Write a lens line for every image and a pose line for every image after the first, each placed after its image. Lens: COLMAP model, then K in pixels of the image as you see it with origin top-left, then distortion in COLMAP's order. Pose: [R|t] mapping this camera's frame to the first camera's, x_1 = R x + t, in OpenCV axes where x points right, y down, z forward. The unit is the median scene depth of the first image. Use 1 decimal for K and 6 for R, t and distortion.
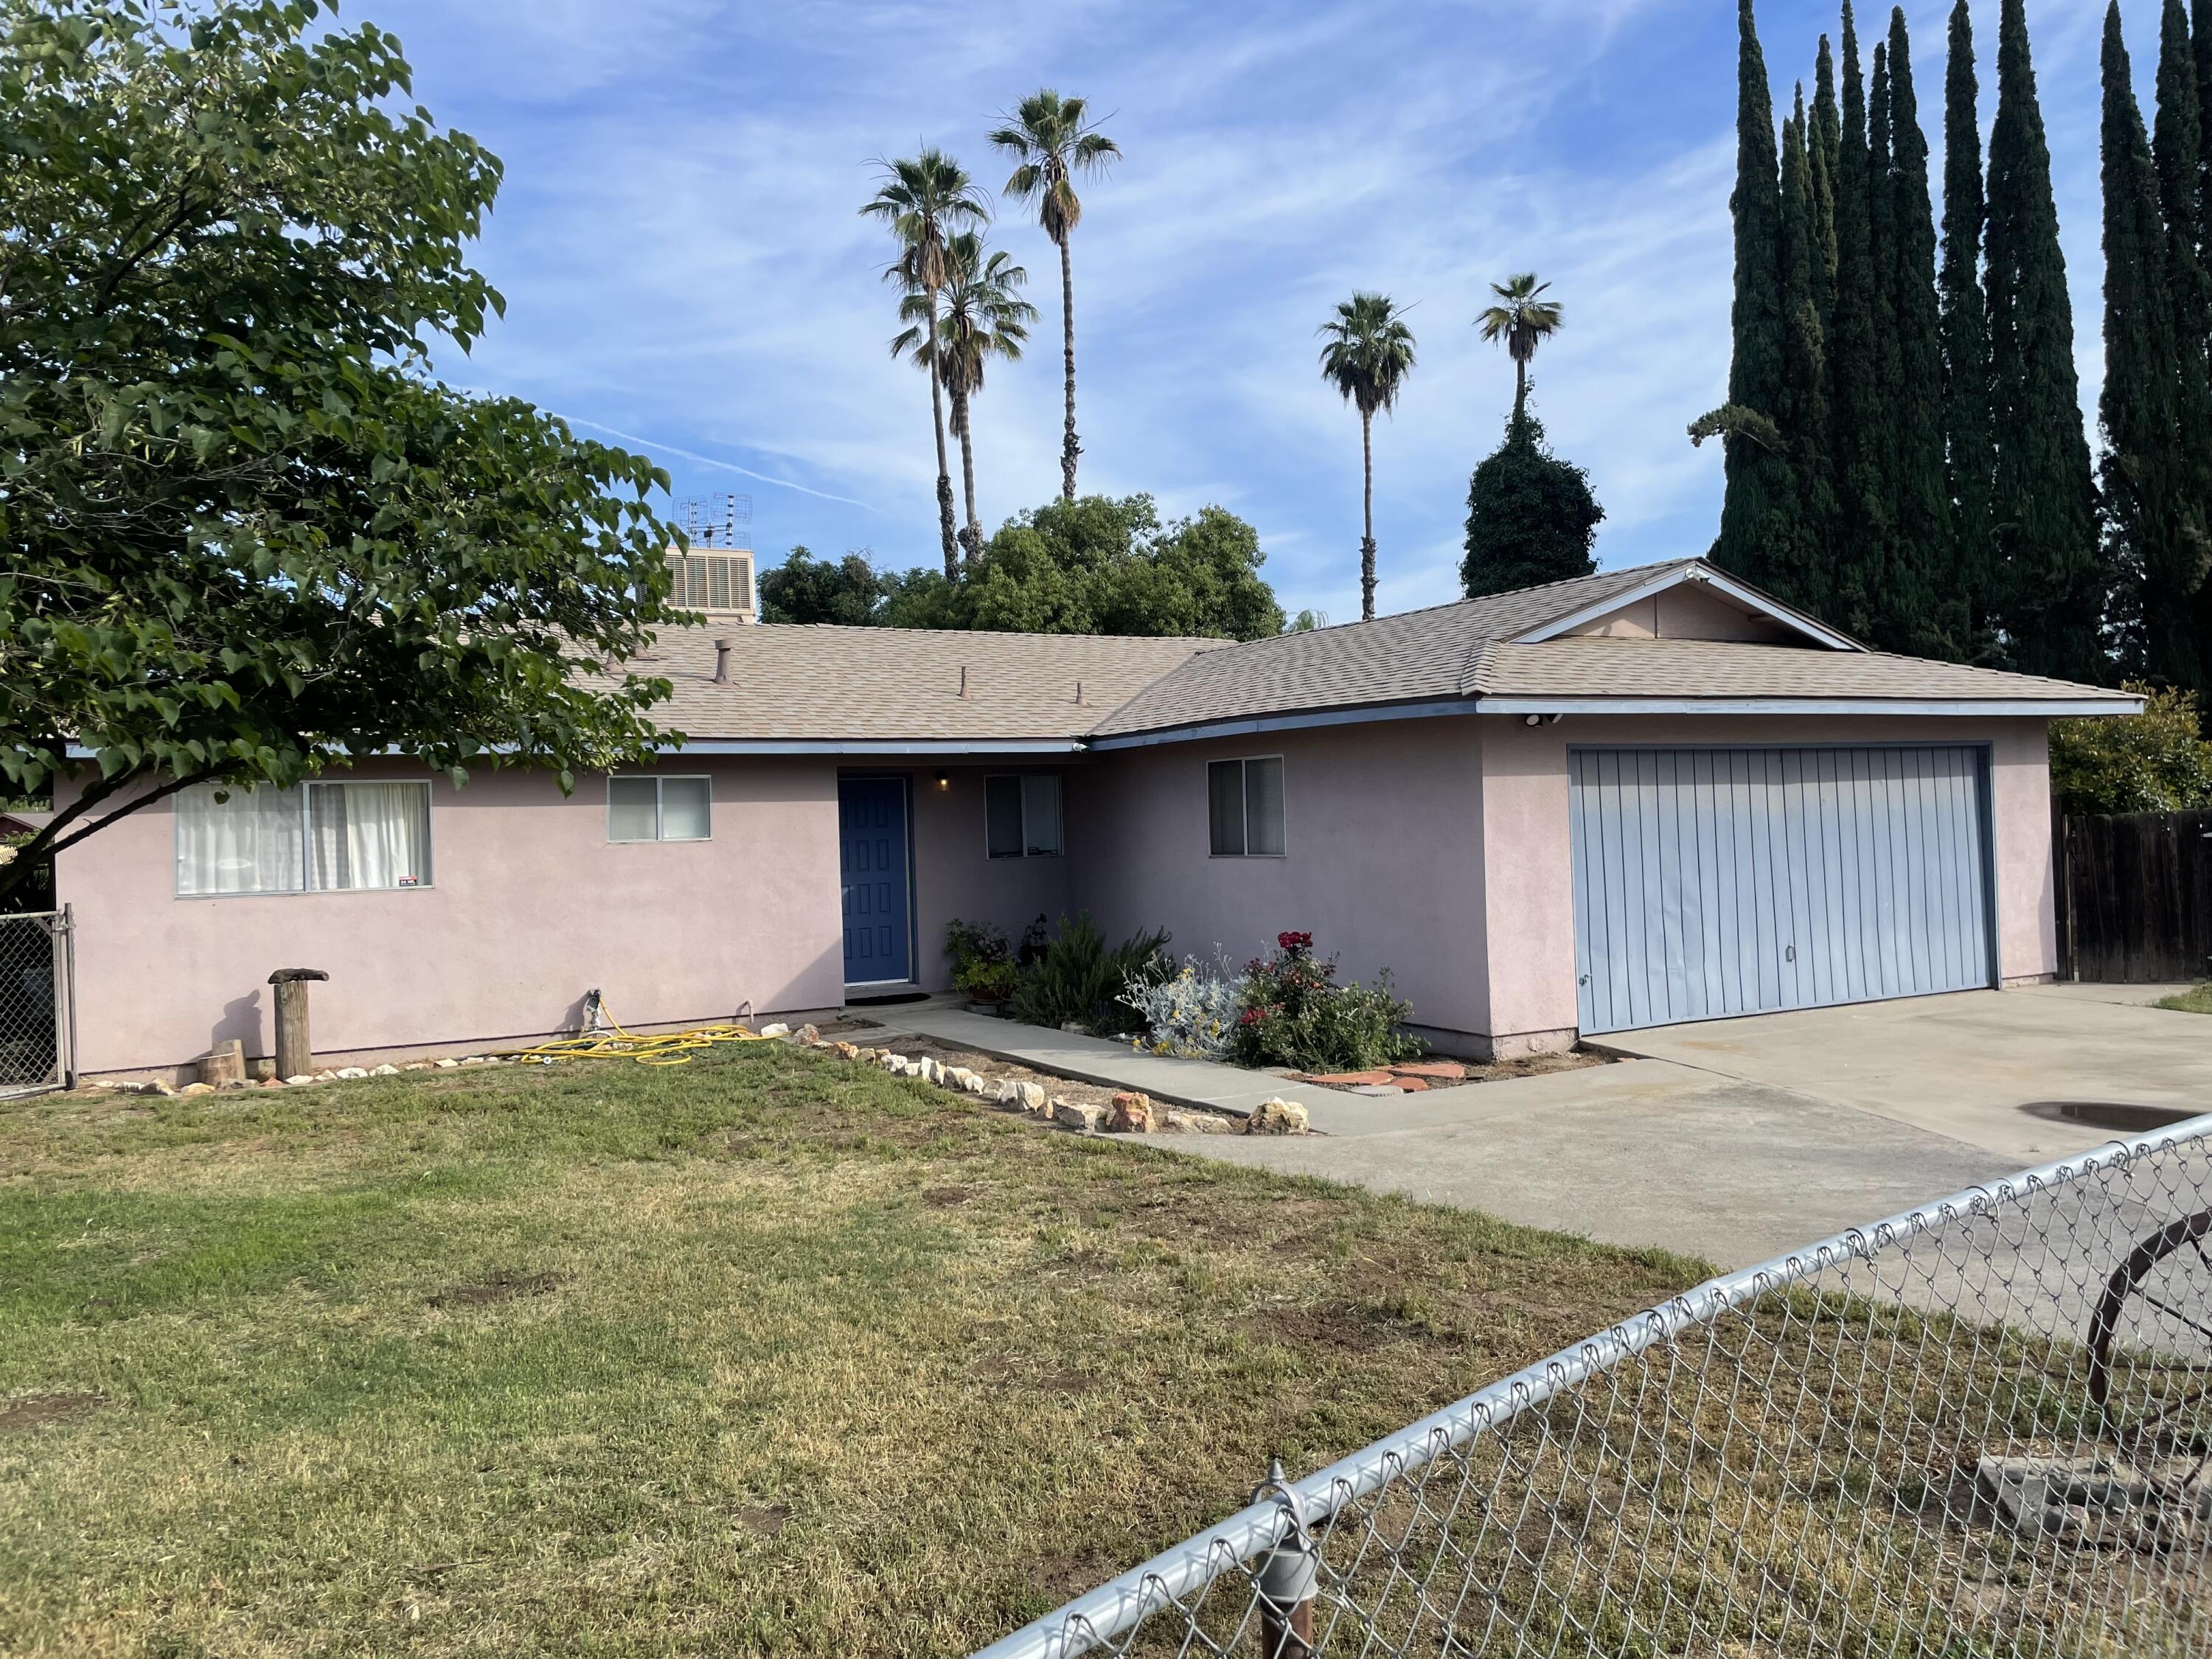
lens RADIAL K [[1680.4, 0, 1098.1], [0, 1680.4, 821.9], [0, 0, 1]] dist [0.079046, -0.104082]
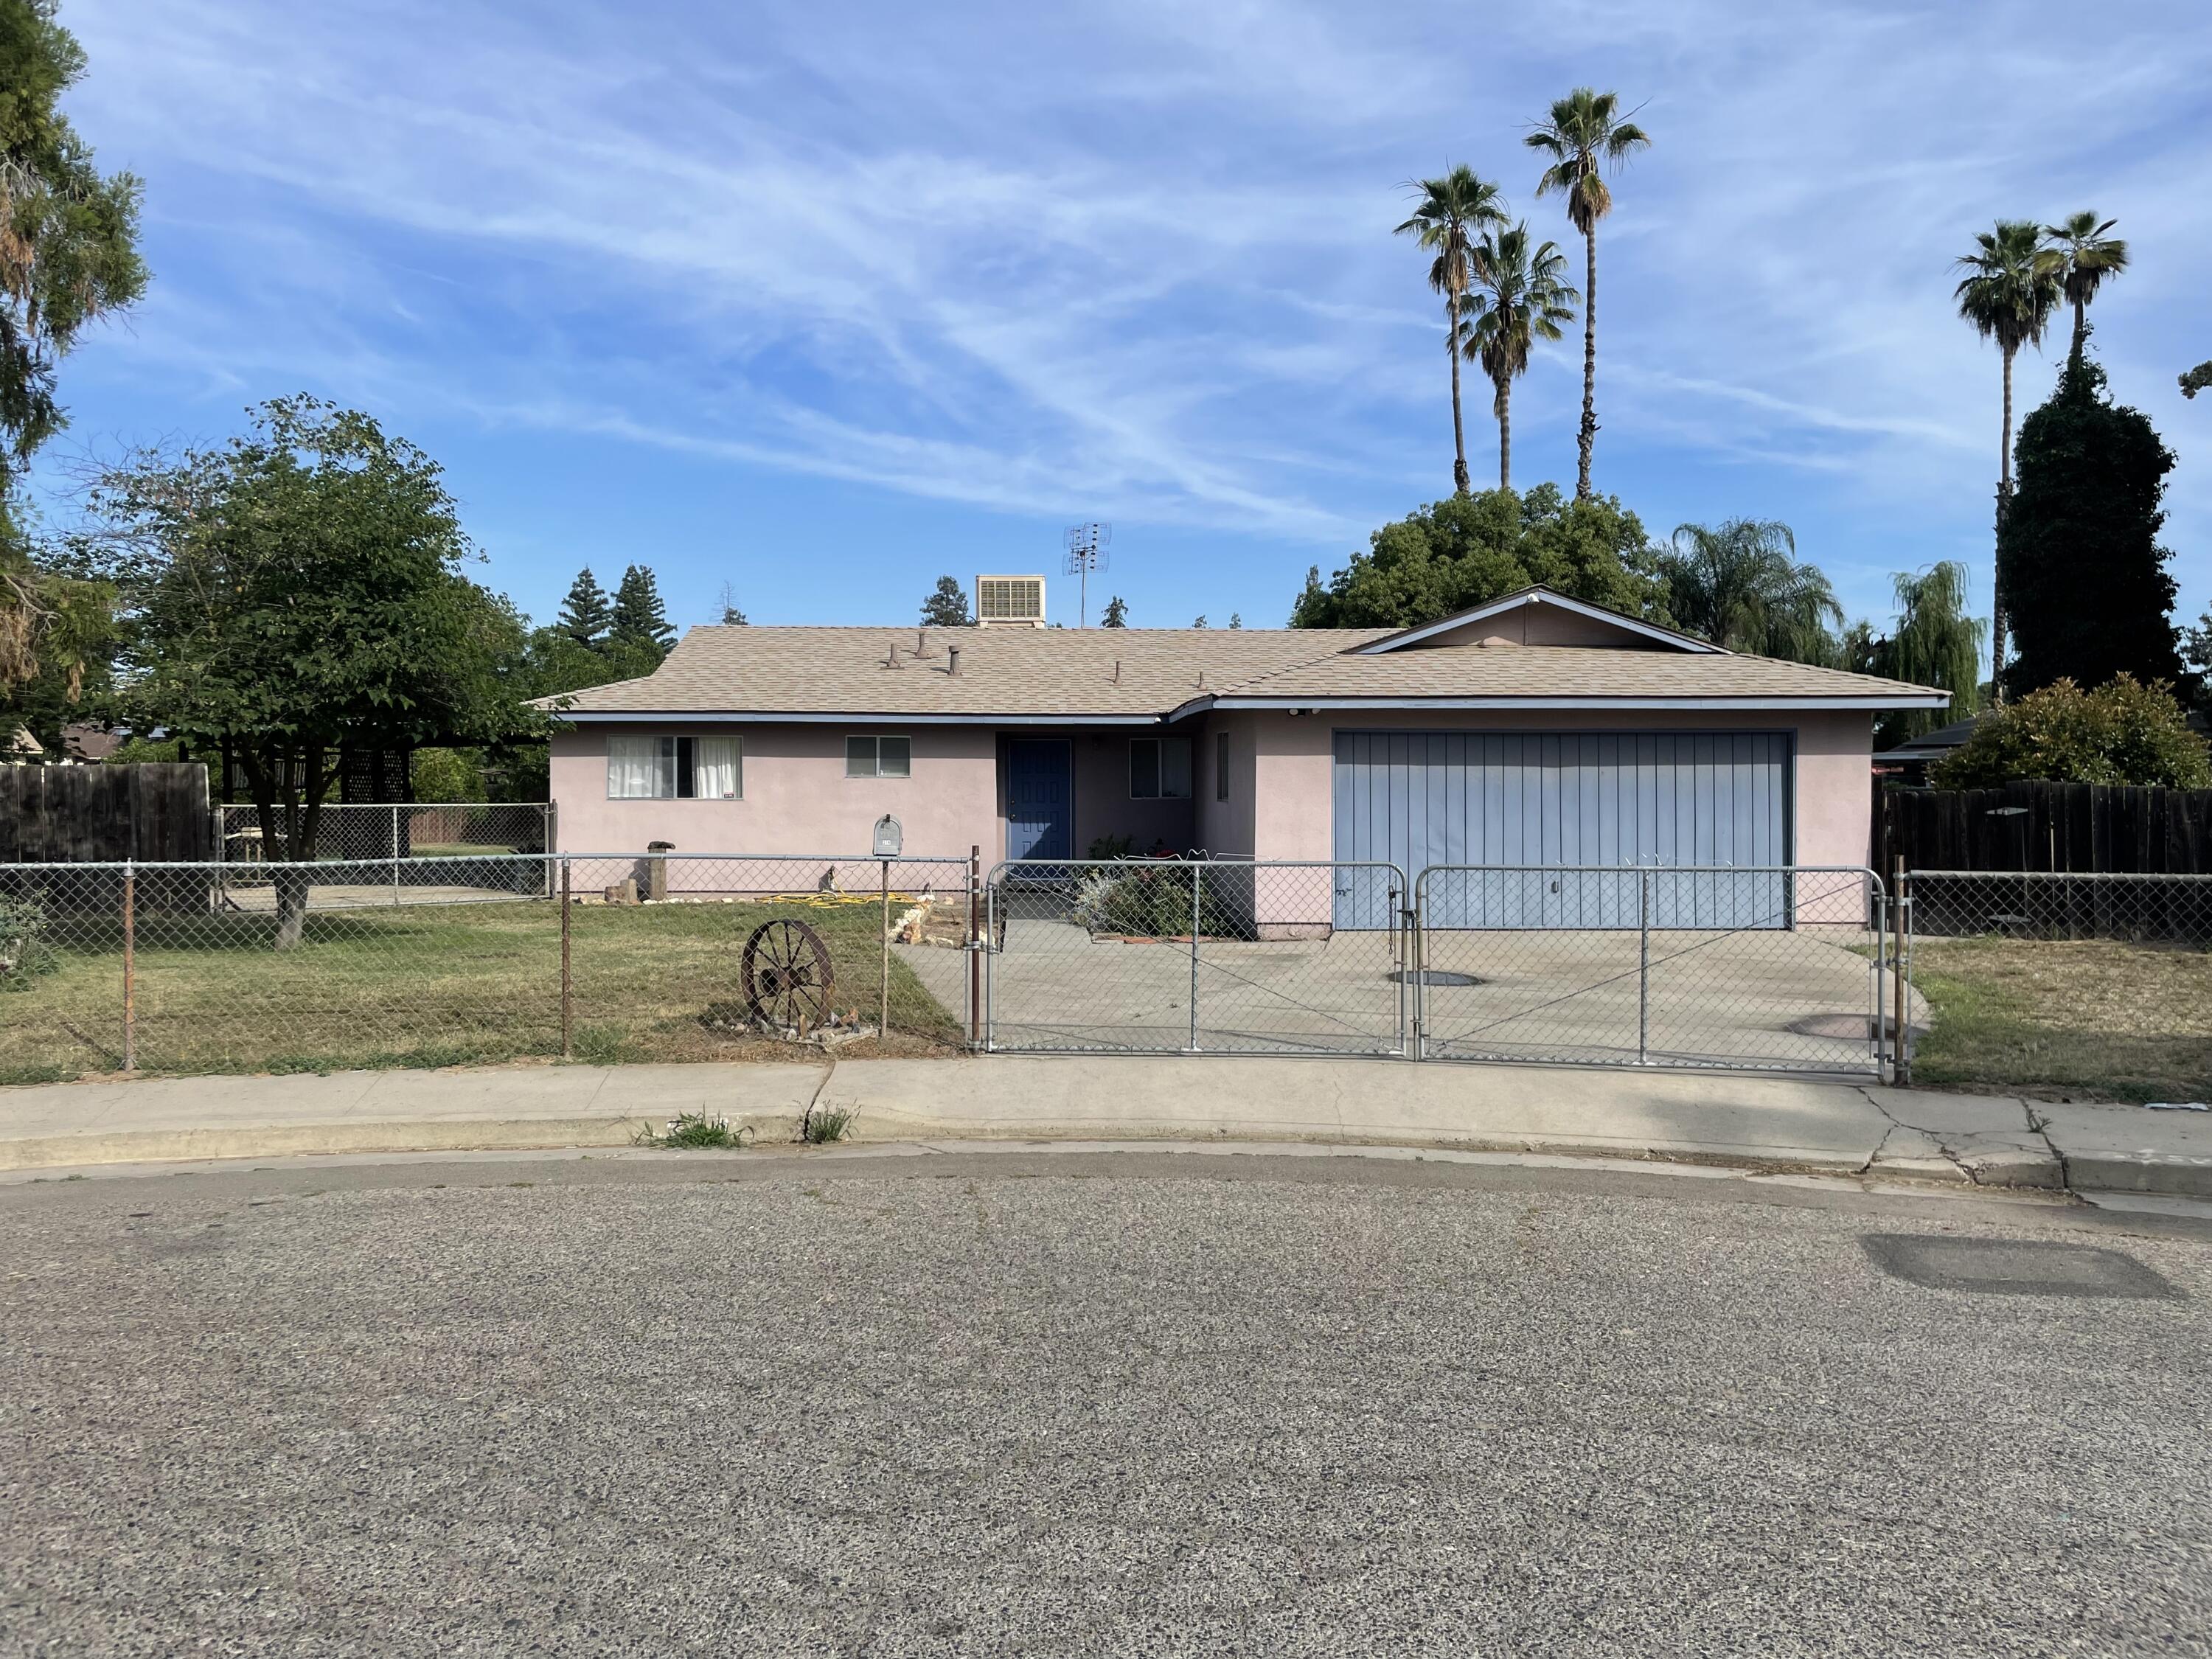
lens RADIAL K [[1680.4, 0, 1107.9], [0, 1680.4, 824.9], [0, 0, 1]] dist [0.079046, -0.104082]
pose [[0.894801, 0.044262, -0.444266, 0.200272], [-0.029009, 0.998735, 0.041075, -0.004607], [0.445522, -0.023866, 0.894953, -0.101768]]
